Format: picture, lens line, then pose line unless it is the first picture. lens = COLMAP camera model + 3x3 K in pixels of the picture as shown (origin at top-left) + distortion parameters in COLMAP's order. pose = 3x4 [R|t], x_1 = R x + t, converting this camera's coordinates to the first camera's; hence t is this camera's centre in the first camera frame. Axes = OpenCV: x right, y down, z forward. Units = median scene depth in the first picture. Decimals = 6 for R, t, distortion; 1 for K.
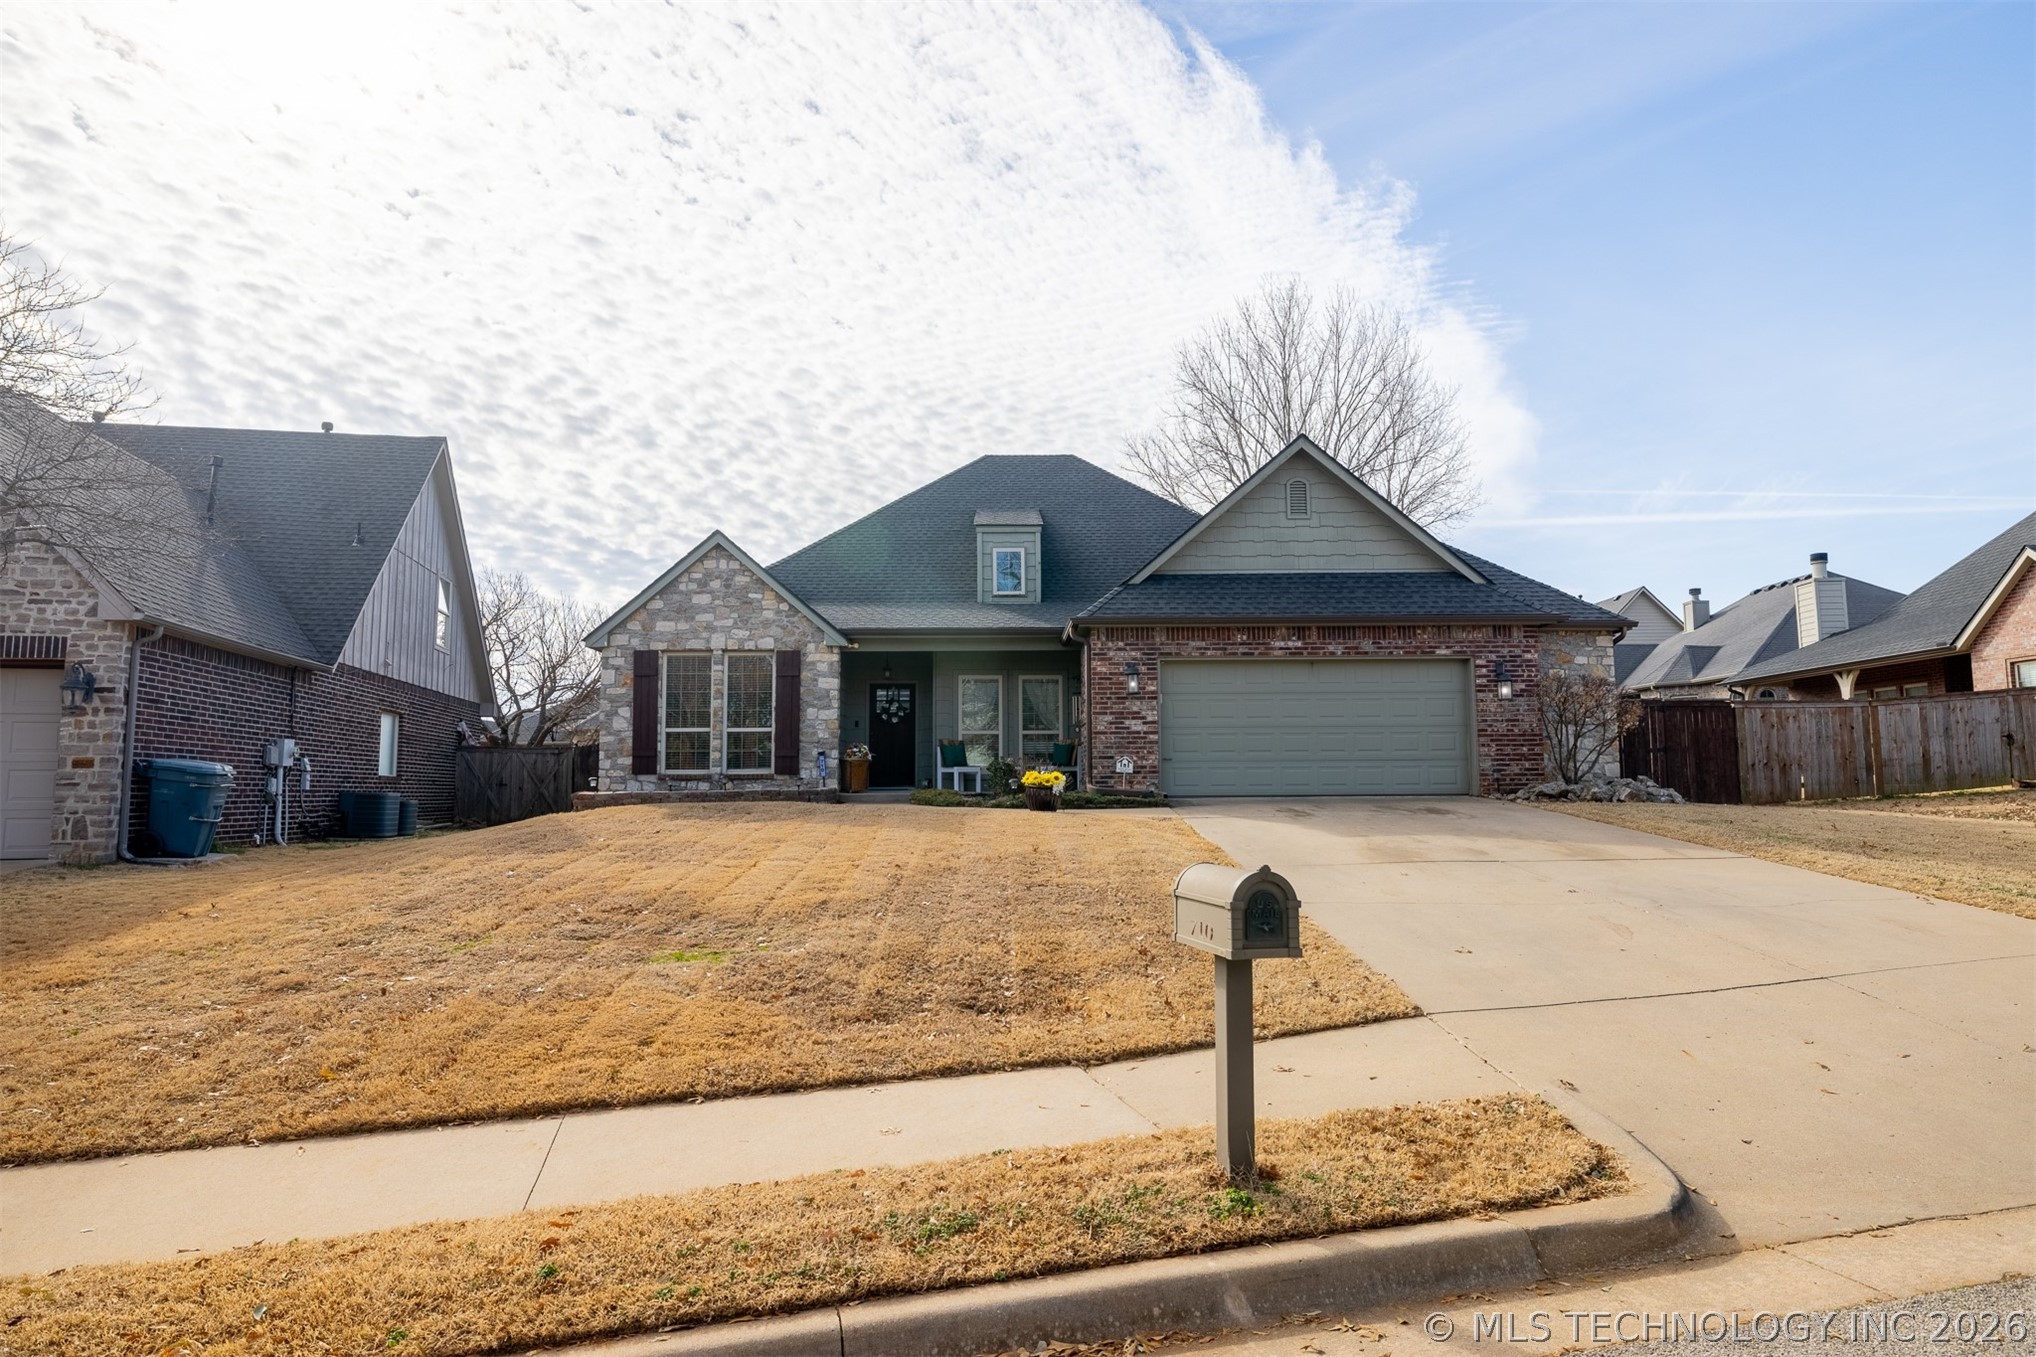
lens RADIAL K [[1171.4, 0, 1002.3], [0, 1171.4, 678.6], [0, 0, 1]] dist [-0.003908, 0.001593]
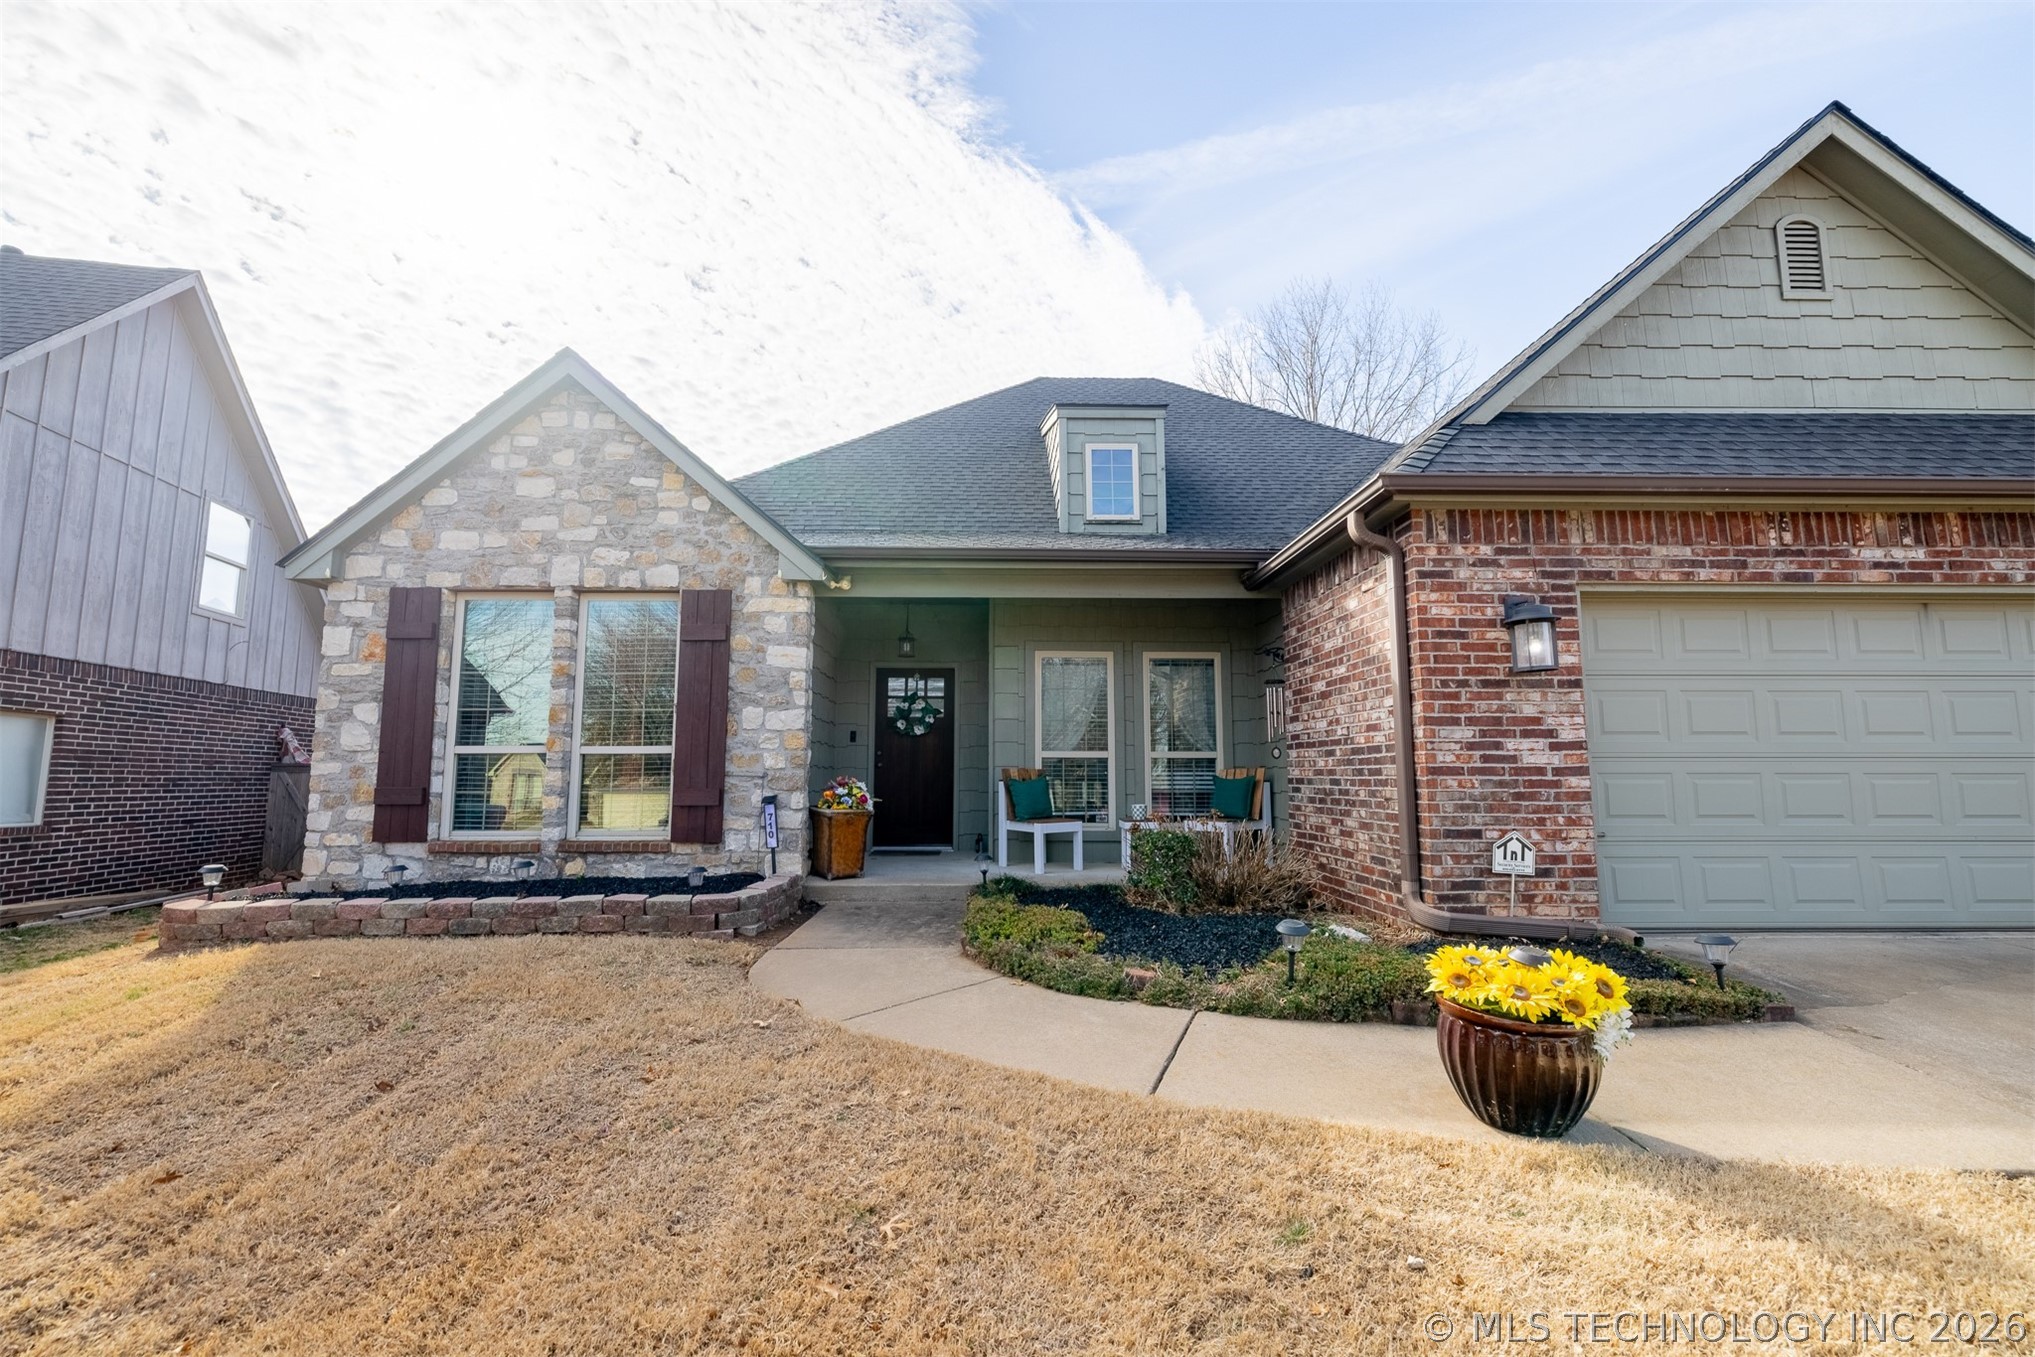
lens RADIAL K [[879.7, 0, 973.4], [0, 879.7, 676.4], [0, 0, 1]] dist [0.003064, -0.002090]
pose [[0.999898, 0.005930, 0.012975, -0.075630], [-0.005606, 0.999674, -0.024905, 0.021259], [-0.013118, 0.024829, 0.999606, 0.634253]]
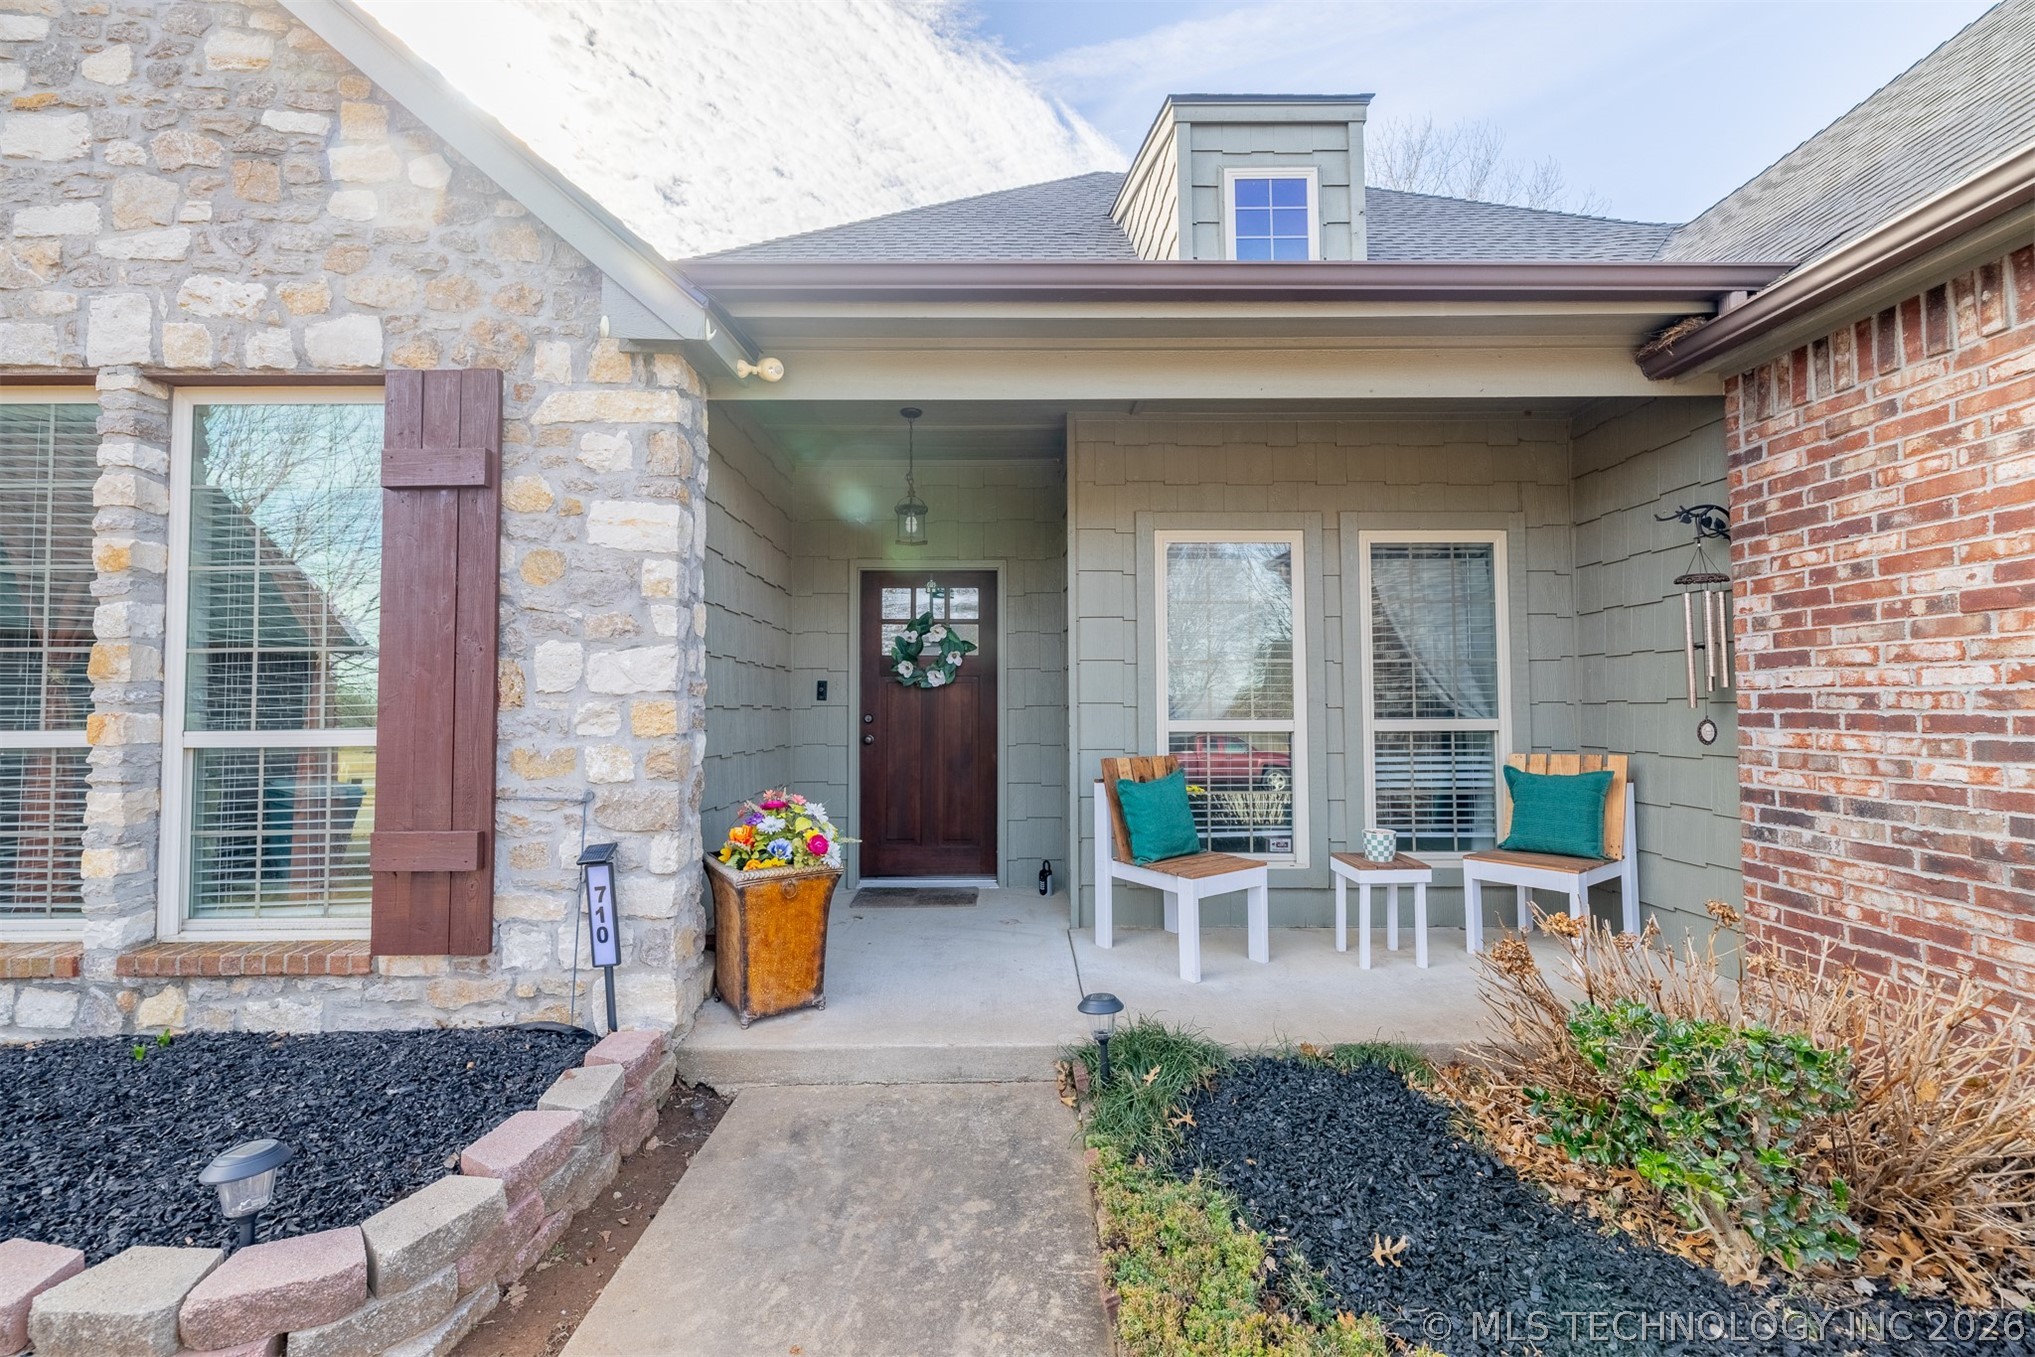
lens RADIAL K [[879.7, 0, 1001.1], [0, 879.7, 689.7], [0, 0, 1]] dist [0.003064, -0.002090]
pose [[0.999898, -0.001652, 0.014153, -0.084358], [0.000663, 0.997577, 0.069571, 0.023073], [-0.014234, -0.069555, 0.997477, 0.841936]]
